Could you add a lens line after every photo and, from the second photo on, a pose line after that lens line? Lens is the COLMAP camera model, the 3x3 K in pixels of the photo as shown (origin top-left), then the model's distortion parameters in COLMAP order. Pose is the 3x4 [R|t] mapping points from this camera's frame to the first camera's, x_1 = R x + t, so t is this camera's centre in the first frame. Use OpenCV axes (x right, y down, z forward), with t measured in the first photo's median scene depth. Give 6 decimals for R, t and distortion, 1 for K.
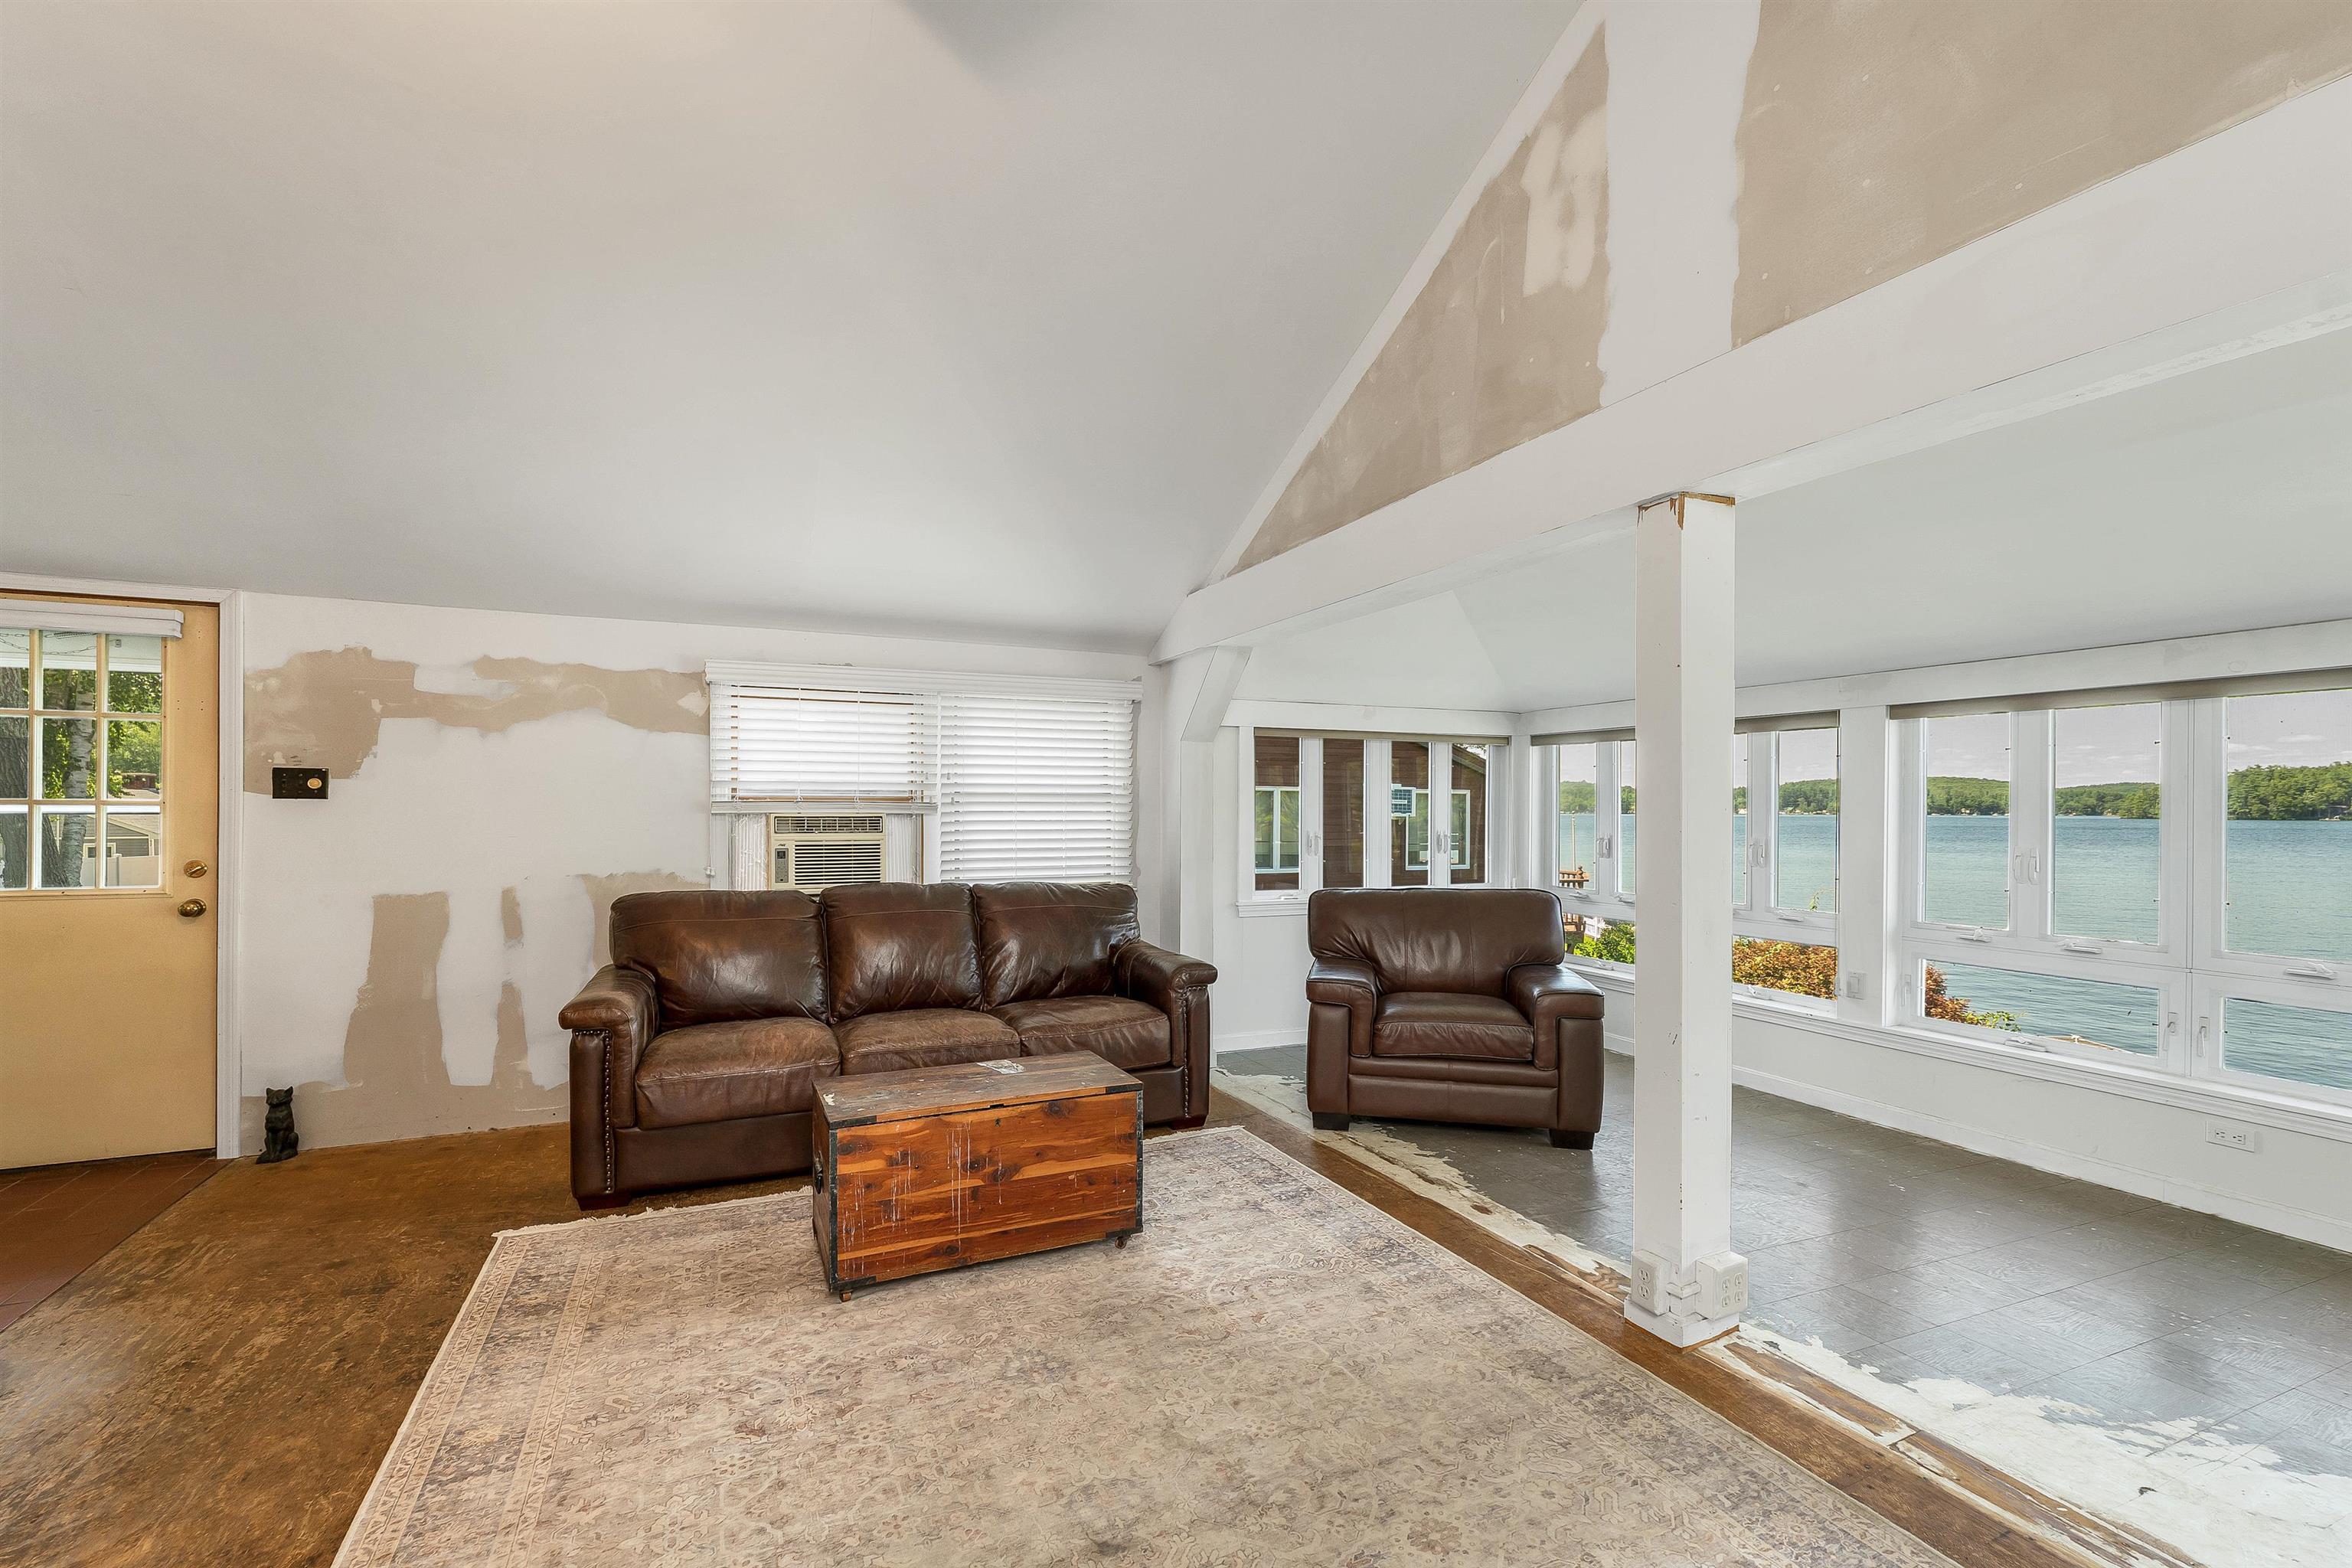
lens RADIAL K [[993.0, 0, 1145.7], [0, 993.0, 799.5], [0, 0, 1]] dist [-0.002415, -0.000290]
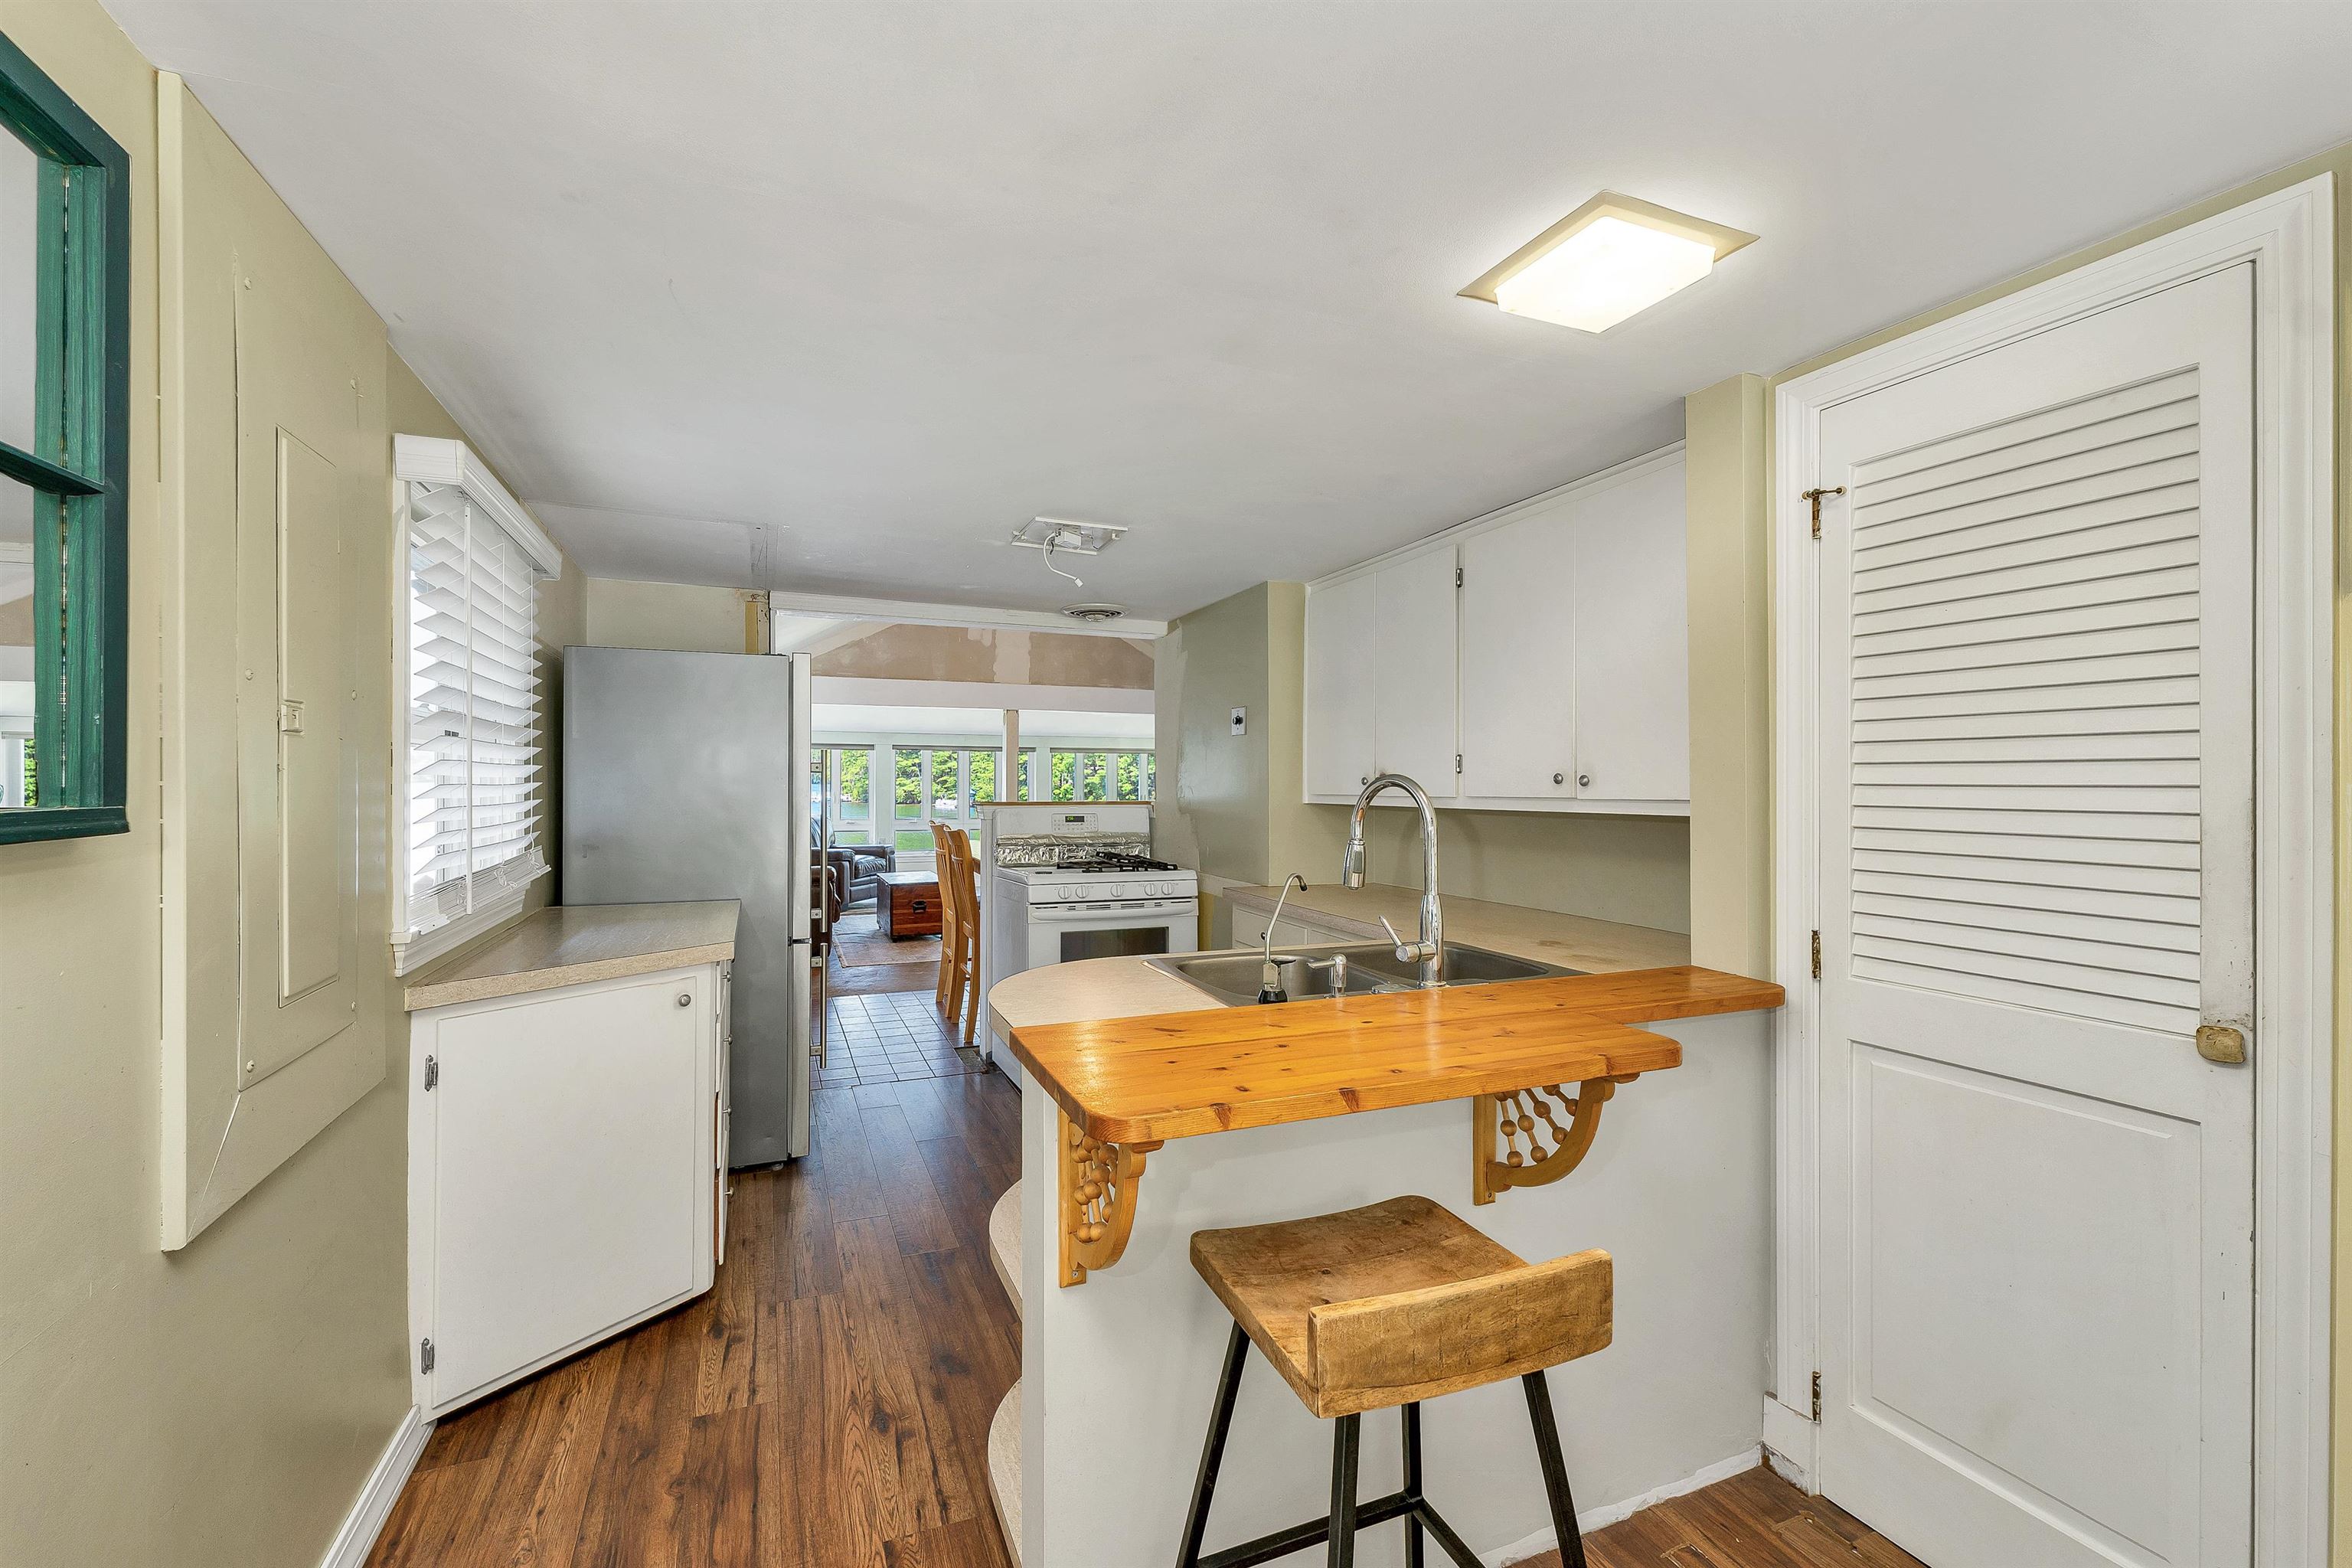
lens RADIAL K [[971.5, 0, 1169.1], [0, 971.5, 779.4], [0, 0, 1]] dist [0.002362, 0.000321]
pose [[0.016781, -0.003447, 0.999853, -3.282088], [-0.010271, 0.999941, 0.003619, -0.021355], [-0.999806, -0.010330, 0.016745, 0.224864]]
